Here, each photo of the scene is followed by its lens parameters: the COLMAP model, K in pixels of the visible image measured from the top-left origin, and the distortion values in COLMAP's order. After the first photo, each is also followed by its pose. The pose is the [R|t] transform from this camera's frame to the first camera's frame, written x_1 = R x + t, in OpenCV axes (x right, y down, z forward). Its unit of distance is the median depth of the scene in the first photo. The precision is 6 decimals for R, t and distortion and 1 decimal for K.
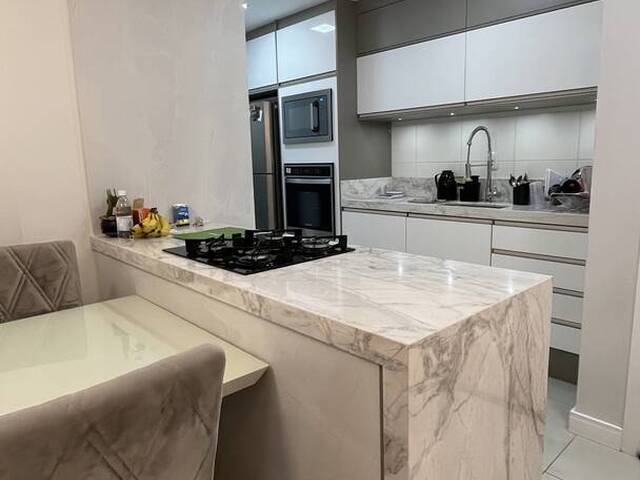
lens RADIAL K [[467.1, 0, 318.4], [0, 467.1, 239.7], [0, 0, 1]] dist [0.005622, 0.001647]
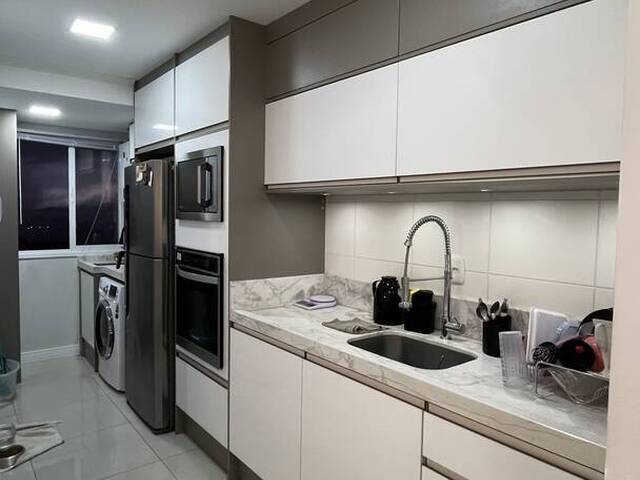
lens RADIAL K [[467.1, 0, 321.6], [0, 467.1, 239.8], [0, 0, 1]] dist [0.005622, 0.001647]
pose [[0.997752, 0.050579, -0.043961, 0.203514], [-0.055540, 0.991205, -0.120120, -0.113318], [0.037499, 0.122291, 0.991786, 0.343985]]
